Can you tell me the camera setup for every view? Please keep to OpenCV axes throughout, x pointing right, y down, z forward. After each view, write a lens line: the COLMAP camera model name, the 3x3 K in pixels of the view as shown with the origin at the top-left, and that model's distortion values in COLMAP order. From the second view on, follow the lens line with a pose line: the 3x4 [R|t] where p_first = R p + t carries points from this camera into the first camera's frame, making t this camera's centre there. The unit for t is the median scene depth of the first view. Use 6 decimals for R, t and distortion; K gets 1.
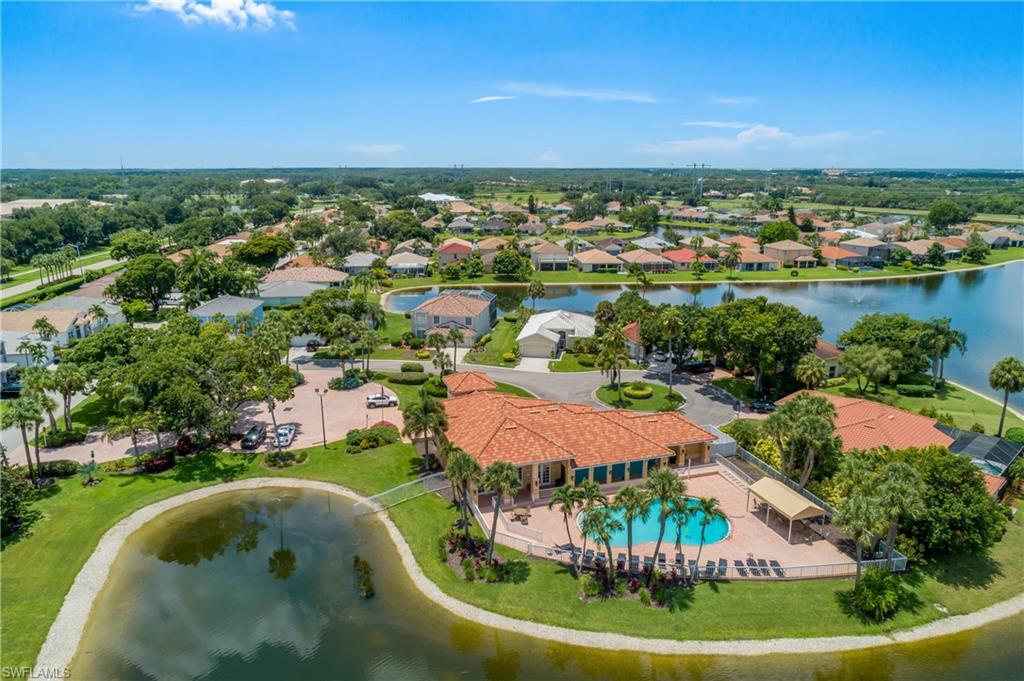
lens RADIAL K [[681.5, 0, 516.5], [0, 681.5, 338.8], [0, 0, 1]] dist [-0.008870, 0.005809]
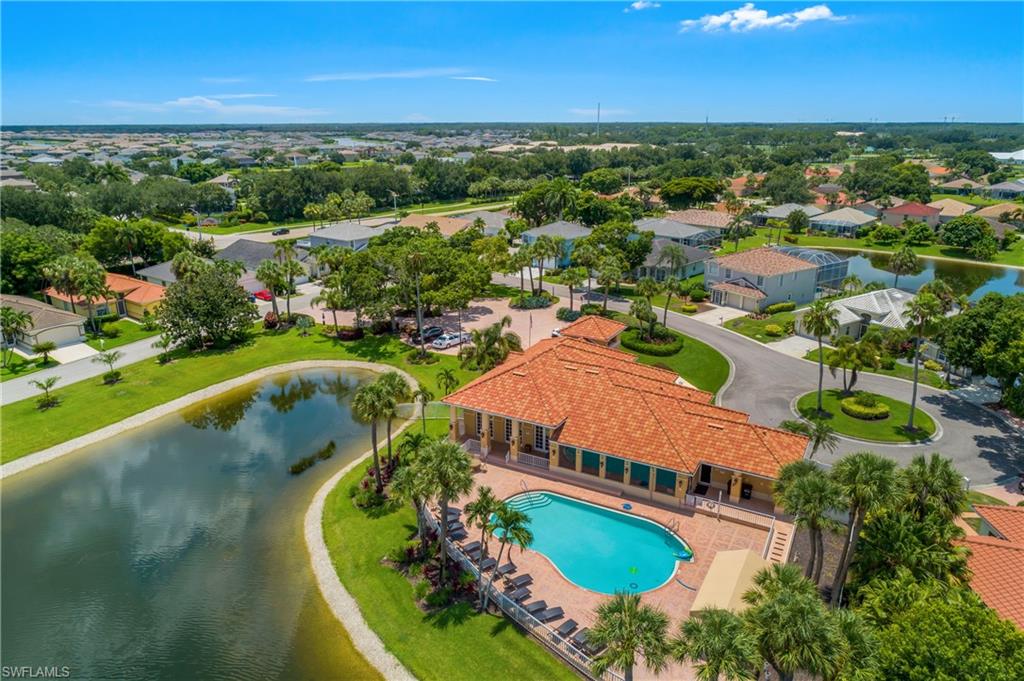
lens RADIAL K [[681.5, 0, 516.5], [0, 681.5, 338.8], [0, 0, 1]] dist [-0.008870, 0.005809]
pose [[0.688287, 0.222733, -0.690399, 0.396409], [-0.179200, 0.974408, 0.135706, -0.021012], [0.702957, 0.030315, 0.710586, 0.260518]]
